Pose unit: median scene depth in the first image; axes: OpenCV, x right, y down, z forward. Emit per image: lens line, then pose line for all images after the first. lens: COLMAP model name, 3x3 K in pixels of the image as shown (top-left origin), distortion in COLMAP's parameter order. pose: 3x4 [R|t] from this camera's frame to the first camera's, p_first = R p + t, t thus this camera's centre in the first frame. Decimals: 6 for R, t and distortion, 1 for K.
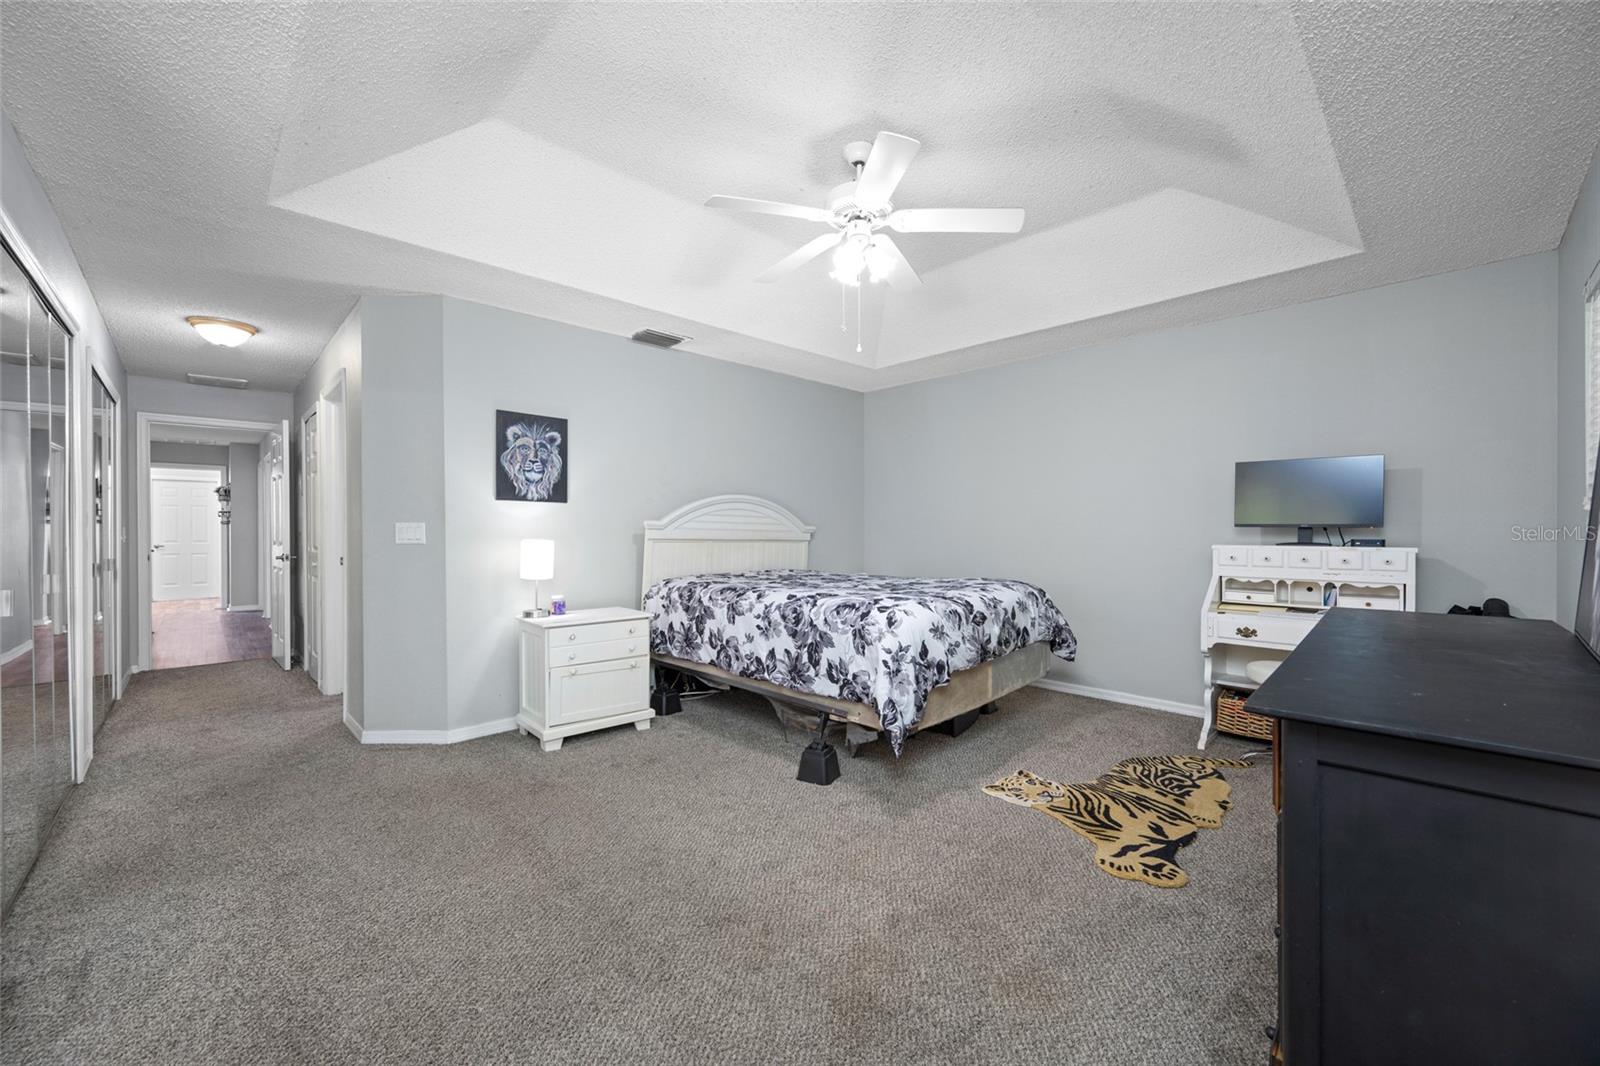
lens RADIAL K [[622.4, 0, 805.8], [0, 622.4, 535.2], [0, 0, 1]] dist [0.001522, -0.000259]
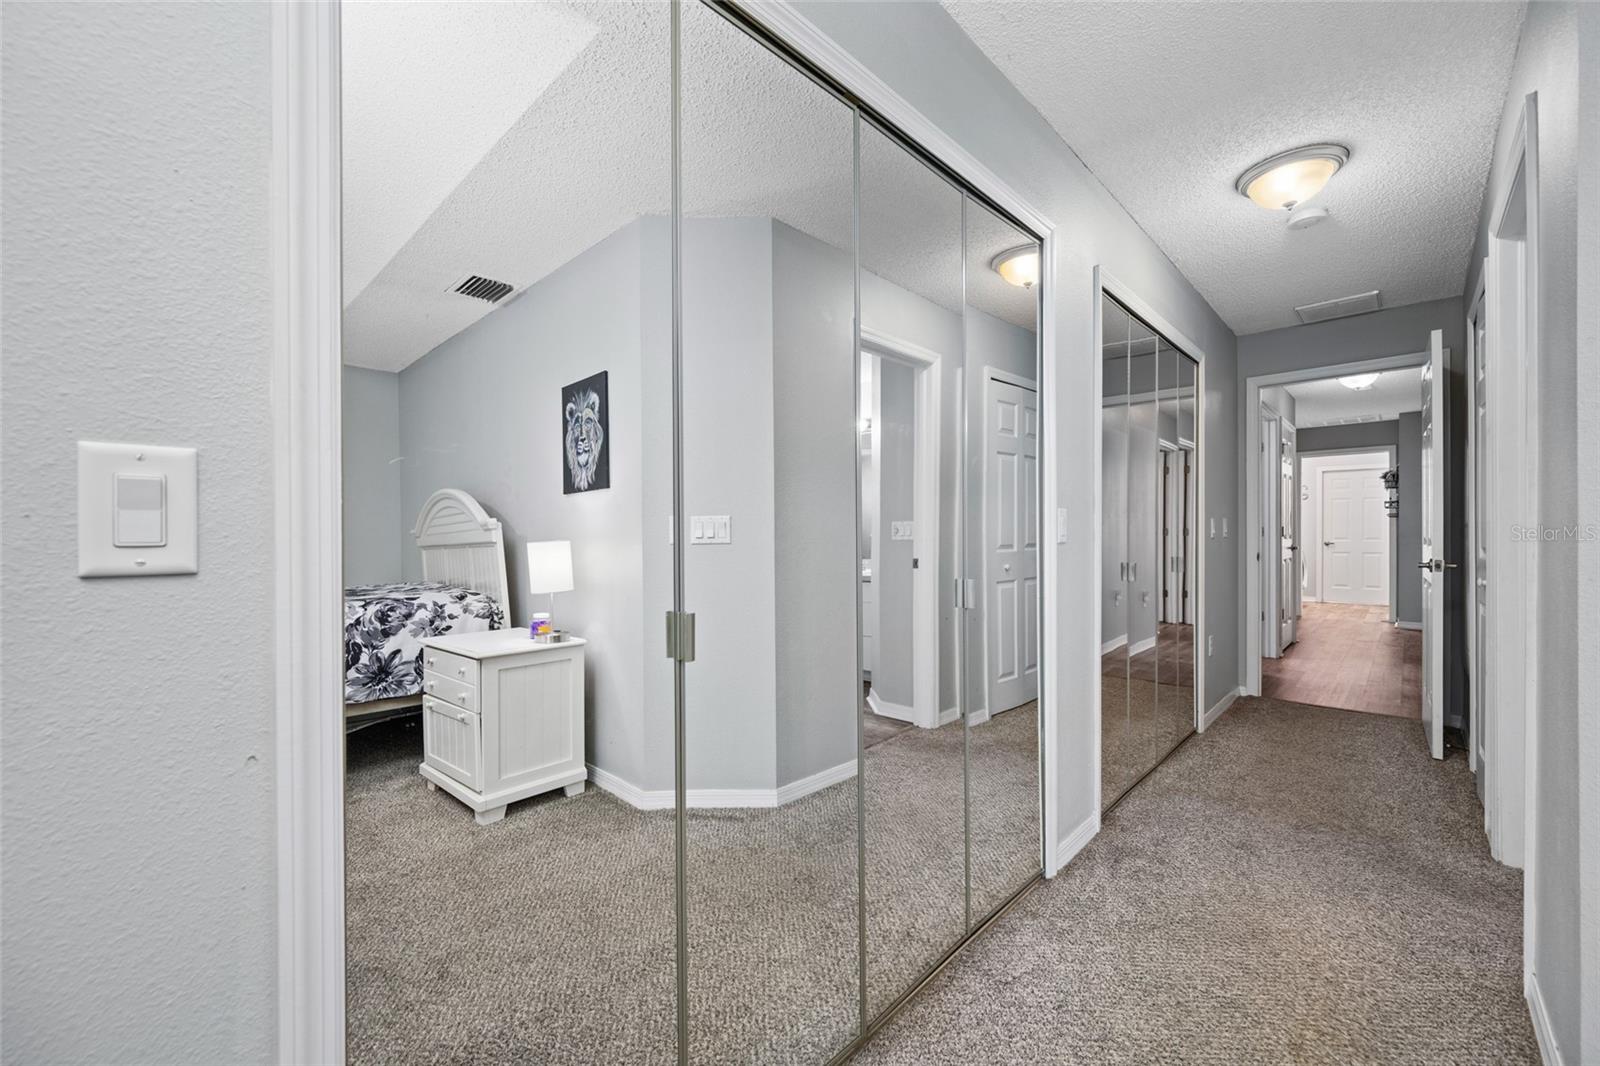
lens RADIAL K [[622.4, 0, 805.8], [0, 622.4, 535.2], [0, 0, 1]] dist [0.001522, -0.000259]
pose [[0.025065, 0.004460, -0.999676, -0.360122], [-0.002195, 0.999988, 0.004407, 0.008087], [0.999683, 0.002084, 0.025075, 0.537982]]
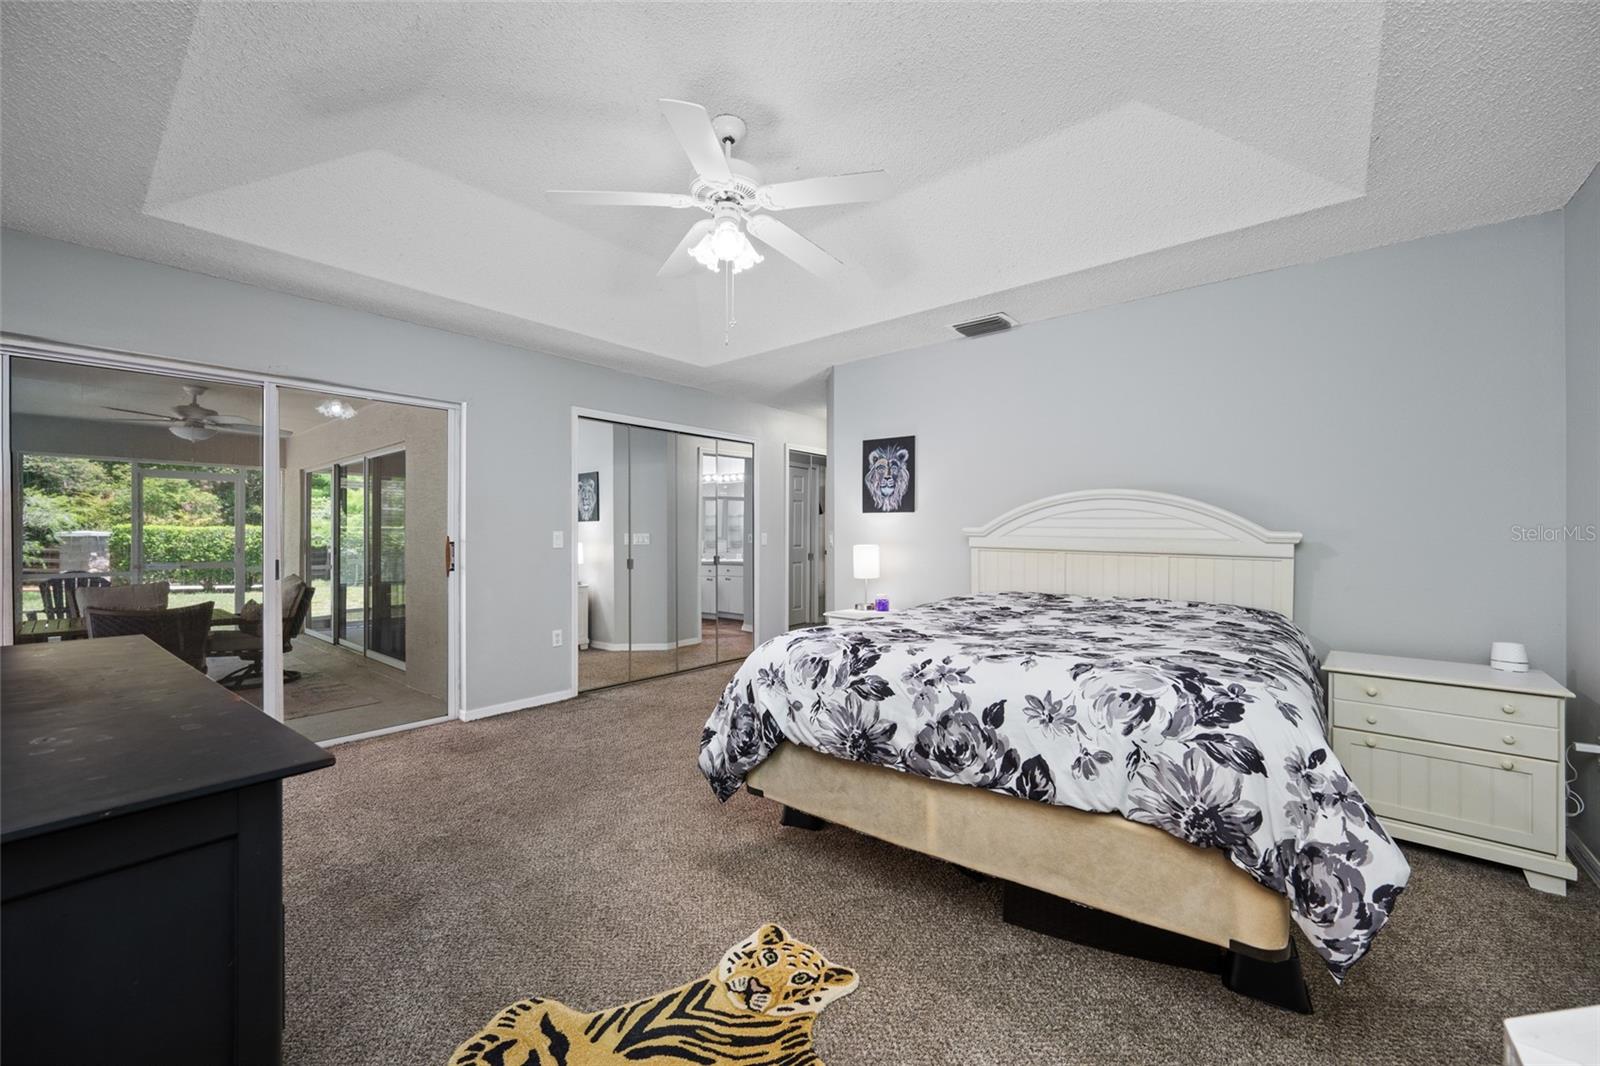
lens RADIAL K [[643.4, 0, 803.5], [0, 643.4, 534.8], [0, 0, 1]] dist [0.031787, 0.000002]
pose [[0.091707, 0.002481, -0.995783, 0.745288], [-0.007964, 0.999967, 0.001758, -0.013063], [0.995754, 0.007769, 0.091723, 0.727128]]
